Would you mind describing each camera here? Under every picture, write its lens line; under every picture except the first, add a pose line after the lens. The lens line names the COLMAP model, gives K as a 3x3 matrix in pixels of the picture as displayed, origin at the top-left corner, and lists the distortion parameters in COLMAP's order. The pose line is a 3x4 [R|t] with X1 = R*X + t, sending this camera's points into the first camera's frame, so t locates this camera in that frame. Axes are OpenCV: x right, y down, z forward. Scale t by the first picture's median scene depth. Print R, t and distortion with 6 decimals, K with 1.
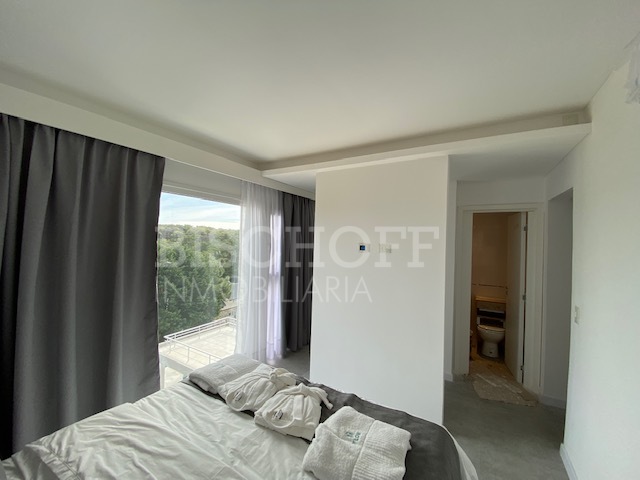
lens RADIAL K [[258.6, 0, 321.6], [0, 258.6, 236.6], [0, 0, 1]] dist [0.019014, -0.019929]
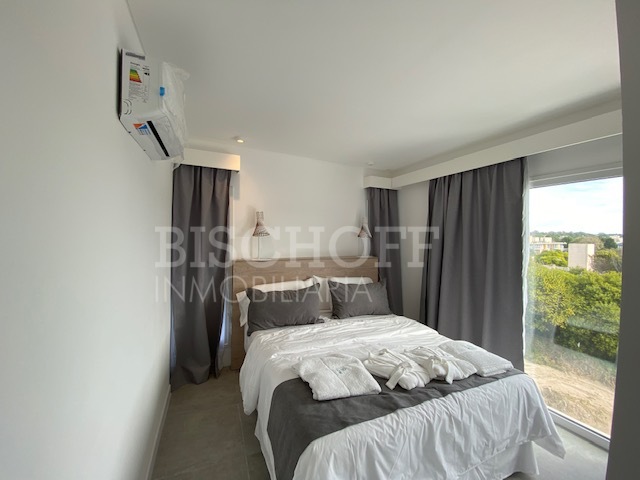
lens RADIAL K [[258.6, 0, 321.6], [0, 258.6, 236.6], [0, 0, 1]] dist [0.019014, -0.019929]
pose [[-0.592798, -0.043156, -0.804194, 0.936929], [-0.041452, 0.998875, -0.023048, 0.102990], [0.804284, 0.019673, -0.593920, 1.263773]]
